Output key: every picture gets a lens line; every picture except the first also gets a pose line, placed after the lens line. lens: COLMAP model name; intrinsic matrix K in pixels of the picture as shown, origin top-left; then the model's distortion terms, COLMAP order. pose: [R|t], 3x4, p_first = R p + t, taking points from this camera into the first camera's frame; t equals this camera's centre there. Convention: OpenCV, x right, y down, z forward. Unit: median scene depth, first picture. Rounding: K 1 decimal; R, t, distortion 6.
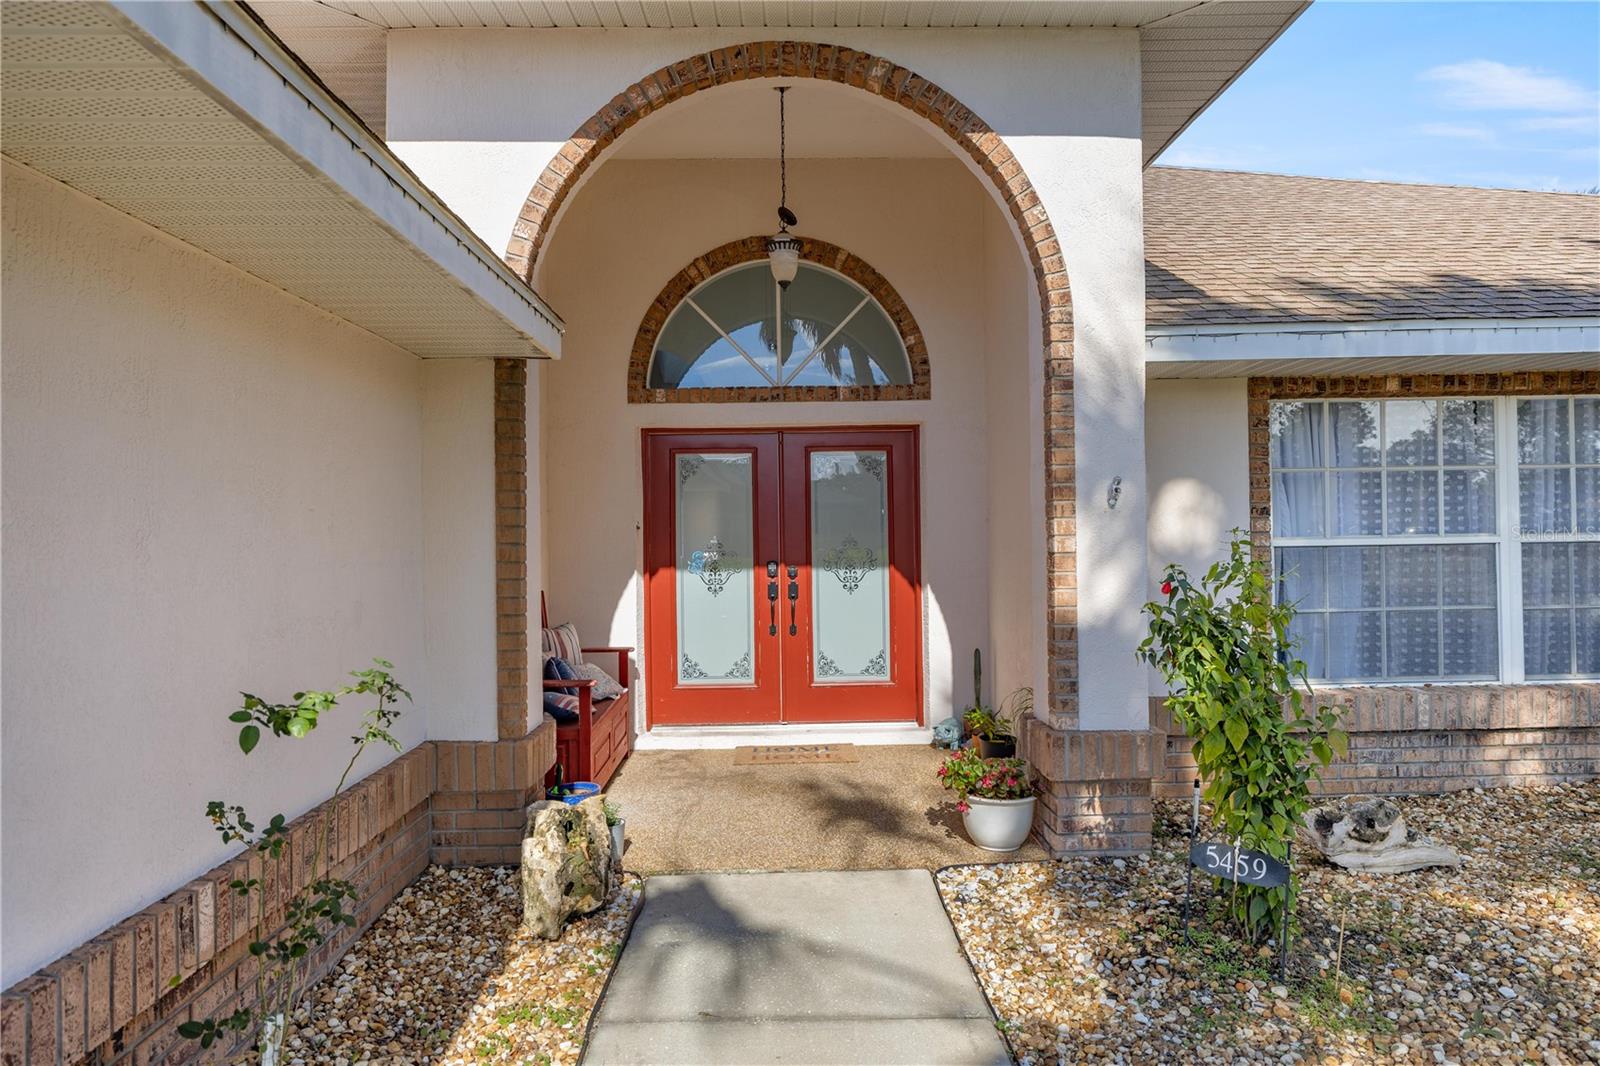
lens RADIAL K [[952.0, 0, 802.2], [0, 952.0, 525.8], [0, 0, 1]] dist [-0.000487, 0.000141]
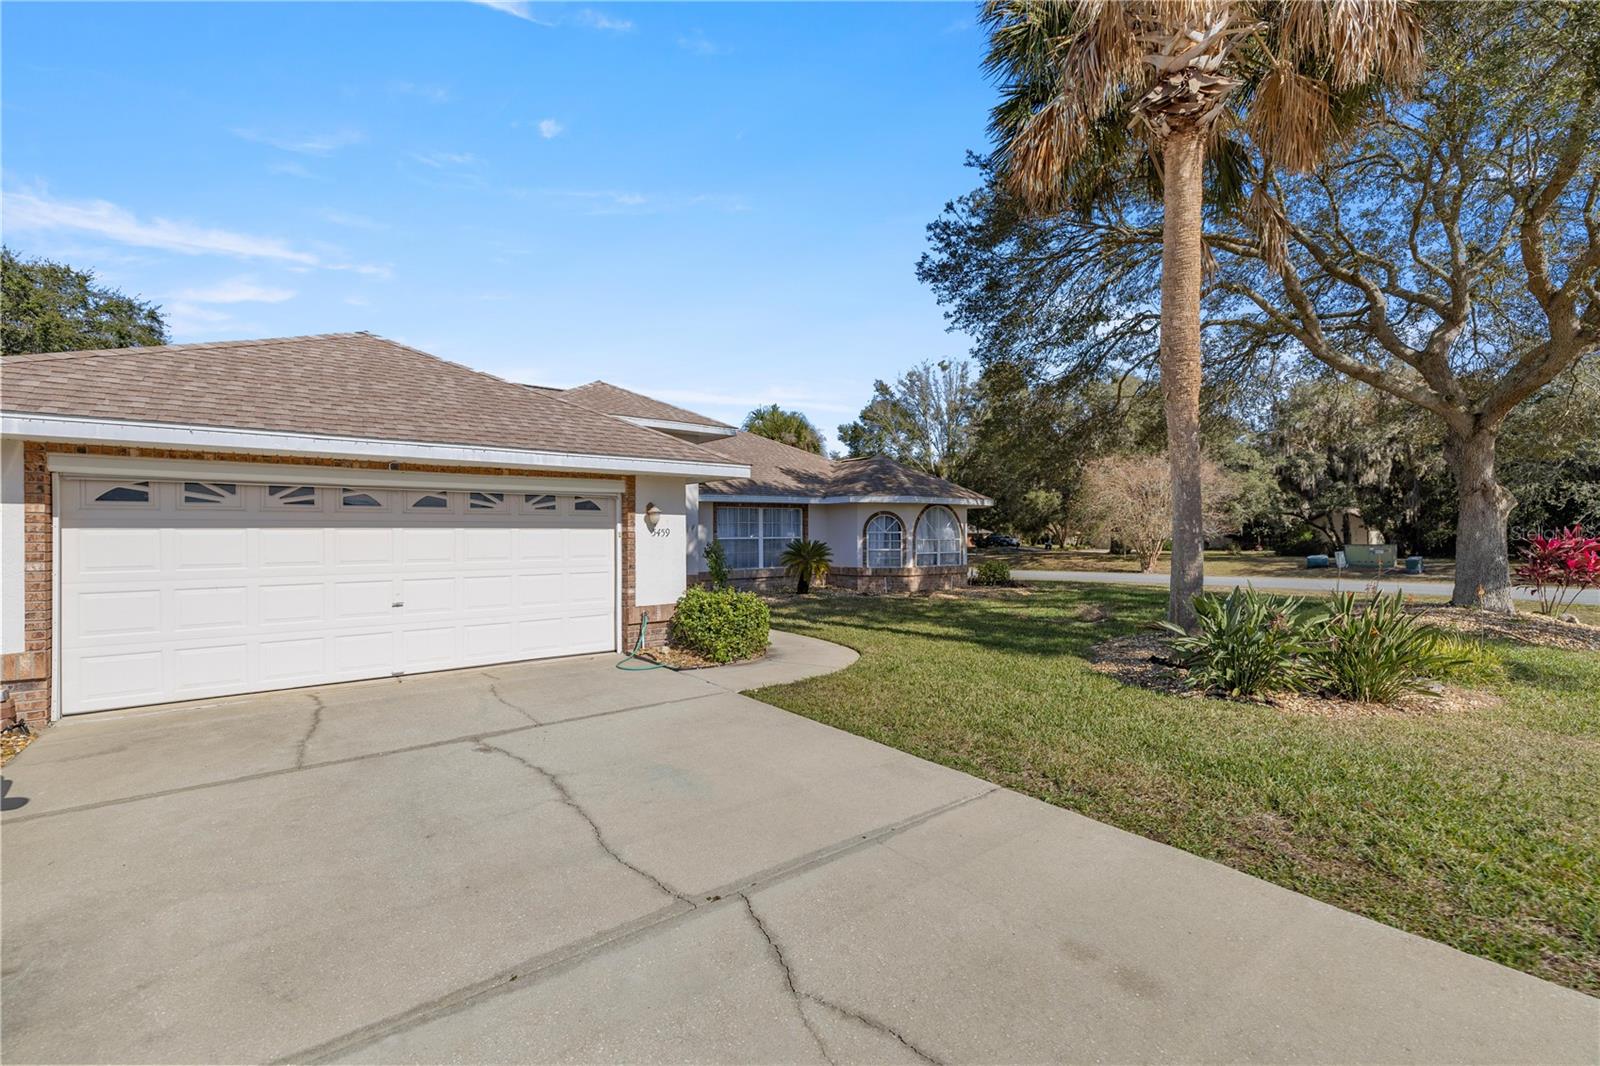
lens RADIAL K [[672.6, 0, 803.3], [0, 672.6, 530.1], [0, 0, 1]] dist [0.001643, 0.000474]
pose [[0.793405, 0.013443, 0.608546, -1.018612], [-0.018093, 0.999835, 0.001502, -0.031789], [-0.608425, -0.012202, 0.793517, -1.610907]]
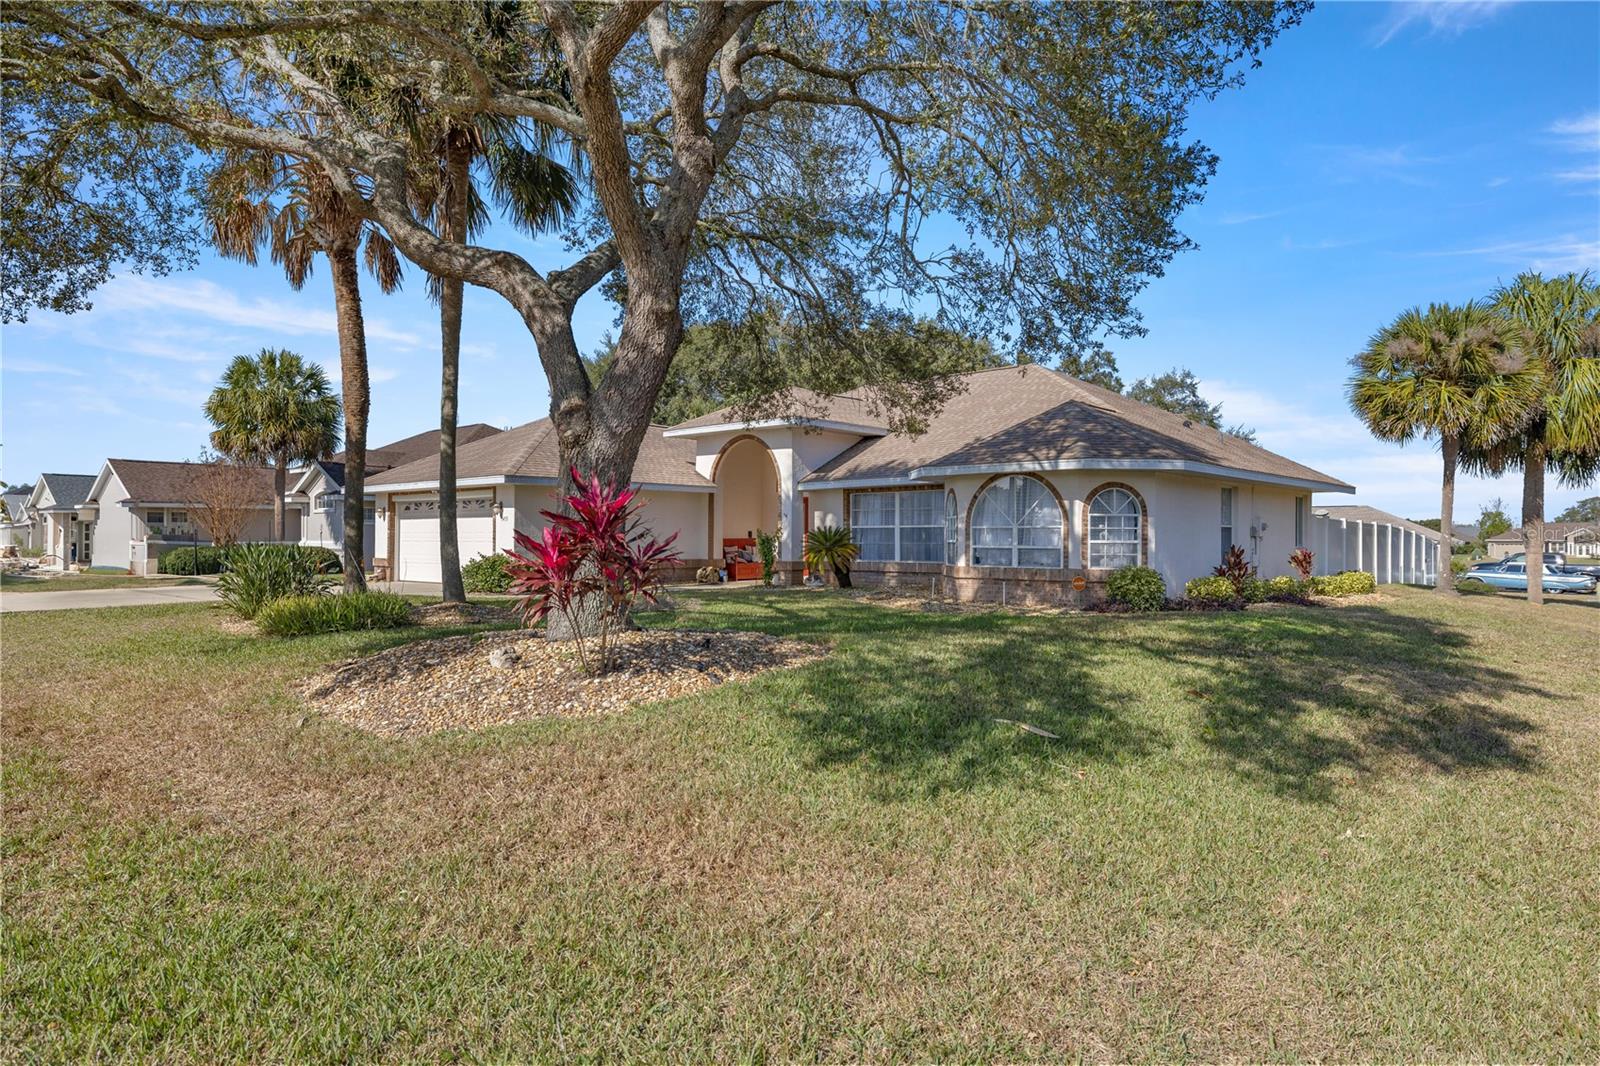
lens RADIAL K [[952.0, 0, 796.6], [0, 952.0, 535.5], [0, 0, 1]] dist [-0.000487, 0.000141]
pose [[0.731471, 0.012449, -0.681759, 2.930537], [-0.000875, 0.999850, 0.017319, -0.018241], [0.681872, -0.012071, 0.731372, -2.087950]]
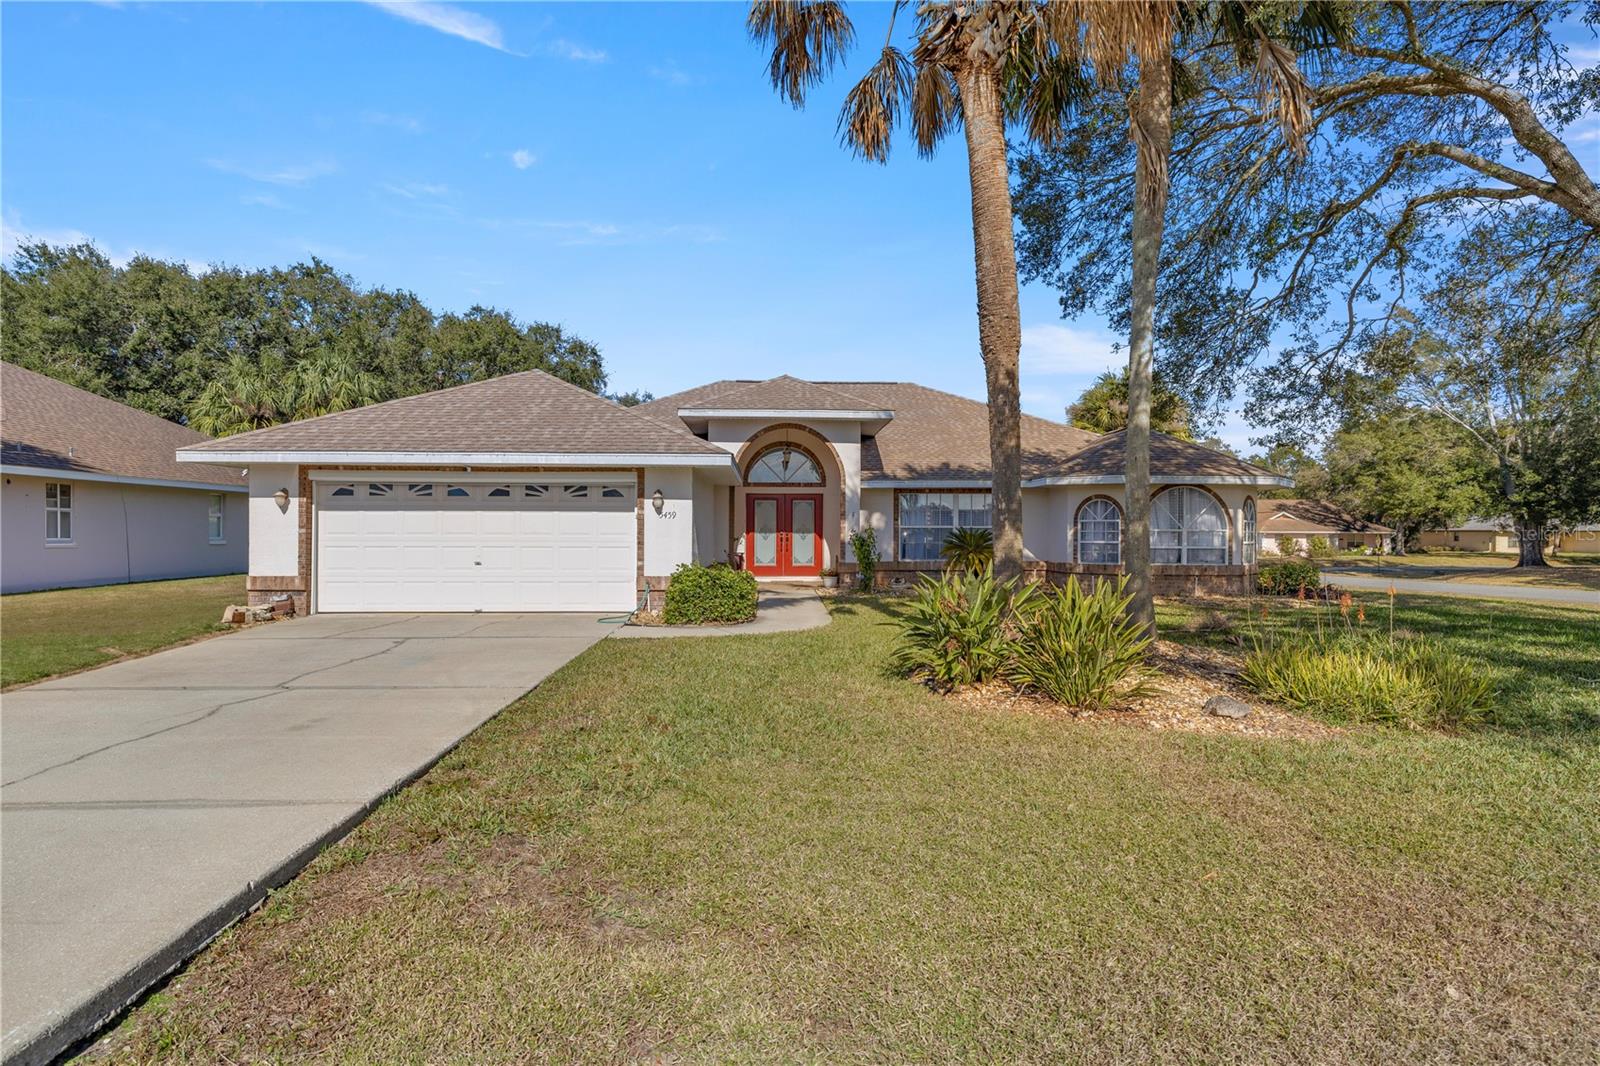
lens RADIAL K [[815.1, 0, 803.4], [0, 815.1, 529.4], [0, 0, 1]] dist [-0.003090, -0.000027]
pose [[0.999424, 0.016285, 0.029759, -0.047383], [-0.016732, 0.999750, 0.014846, -0.017911], [-0.029510, -0.015335, 0.999447, -2.390237]]
